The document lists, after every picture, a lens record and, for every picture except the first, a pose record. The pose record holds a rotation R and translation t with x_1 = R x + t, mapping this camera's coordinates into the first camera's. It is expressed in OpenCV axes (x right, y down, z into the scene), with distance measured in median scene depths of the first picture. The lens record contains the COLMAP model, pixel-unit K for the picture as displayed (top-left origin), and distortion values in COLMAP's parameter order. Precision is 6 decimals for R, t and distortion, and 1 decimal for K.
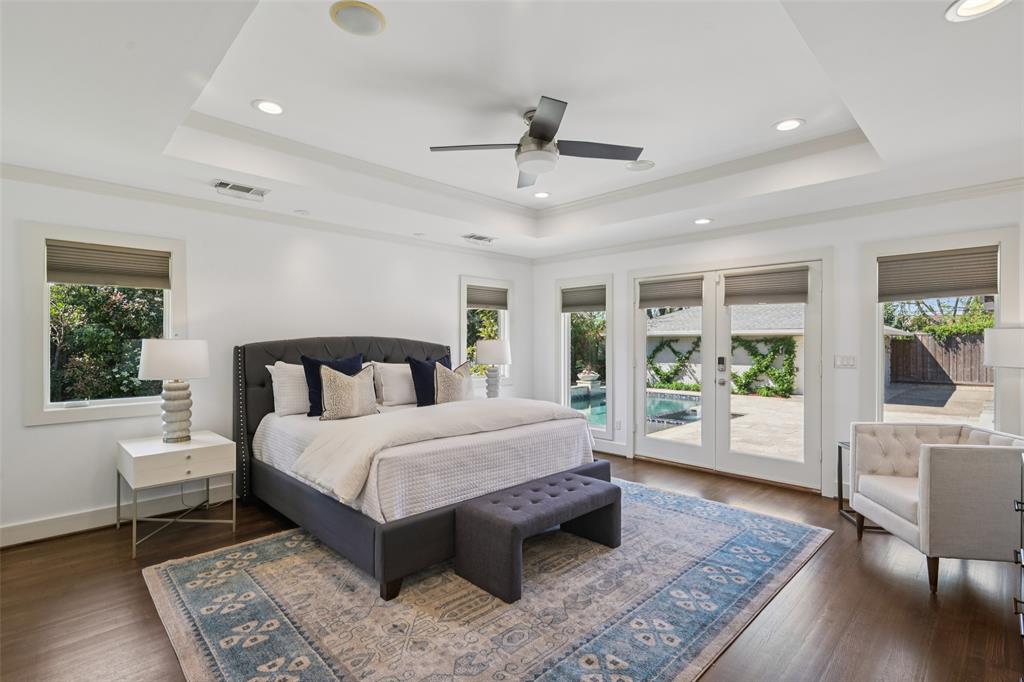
lens RADIAL K [[476.7, 0, 509.3], [0, 476.7, 346.7], [0, 0, 1]] dist [0.000795, -0.000214]
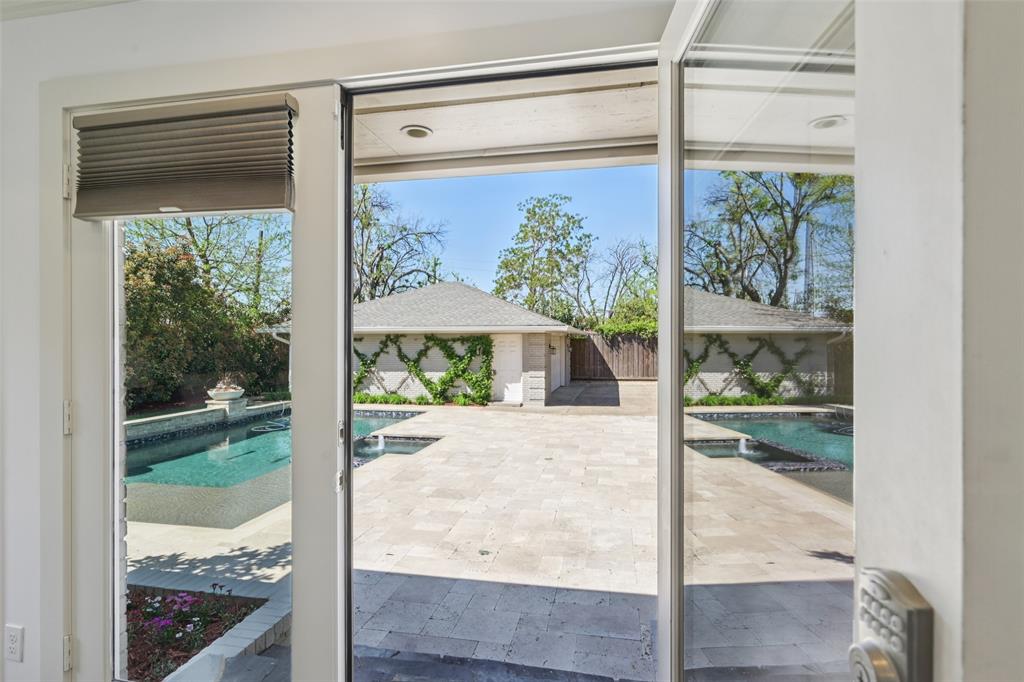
lens RADIAL K [[519.0, 0, 515.6], [0, 519.0, 341.9], [0, 0, 1]] dist [-0.005999, -0.000928]
pose [[0.824244, -0.001407, 0.566232, 0.092306], [0.006297, 0.999958, -0.006682, -0.001605], [-0.566199, 0.009073, 0.824219, 0.183916]]
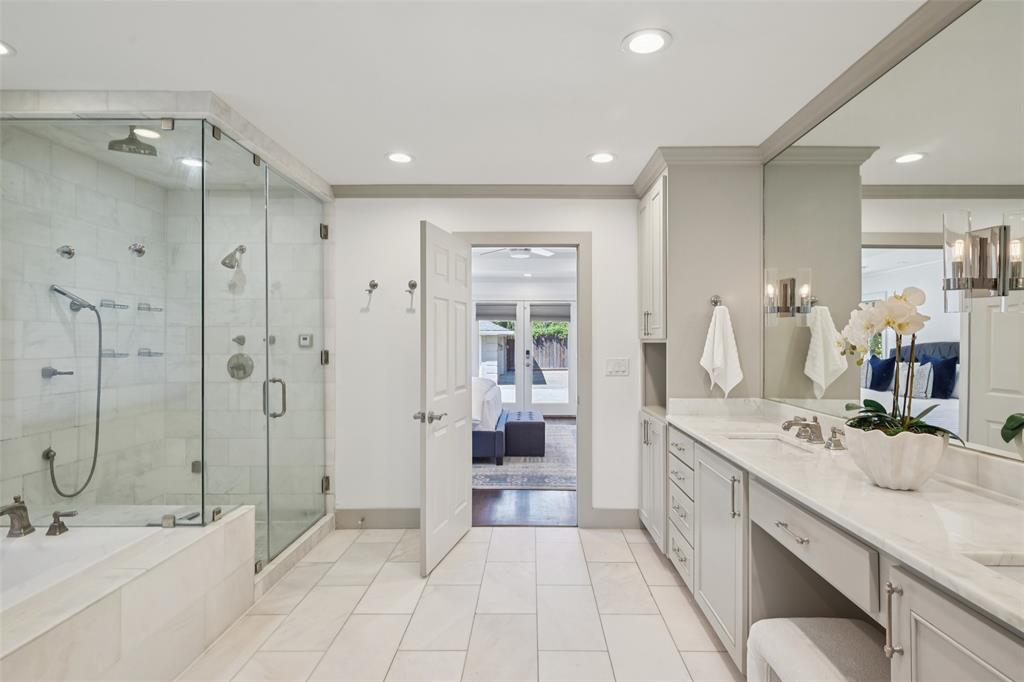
lens RADIAL K [[519.0, 0, 514.5], [0, 519.0, 340.3], [0, 0, 1]] dist [-0.005999, -0.000928]
pose [[0.722360, -0.001071, 0.691517, -0.238289], [0.008575, 0.999936, -0.007409, -0.000535], [-0.691464, 0.011282, 0.722322, -0.090874]]
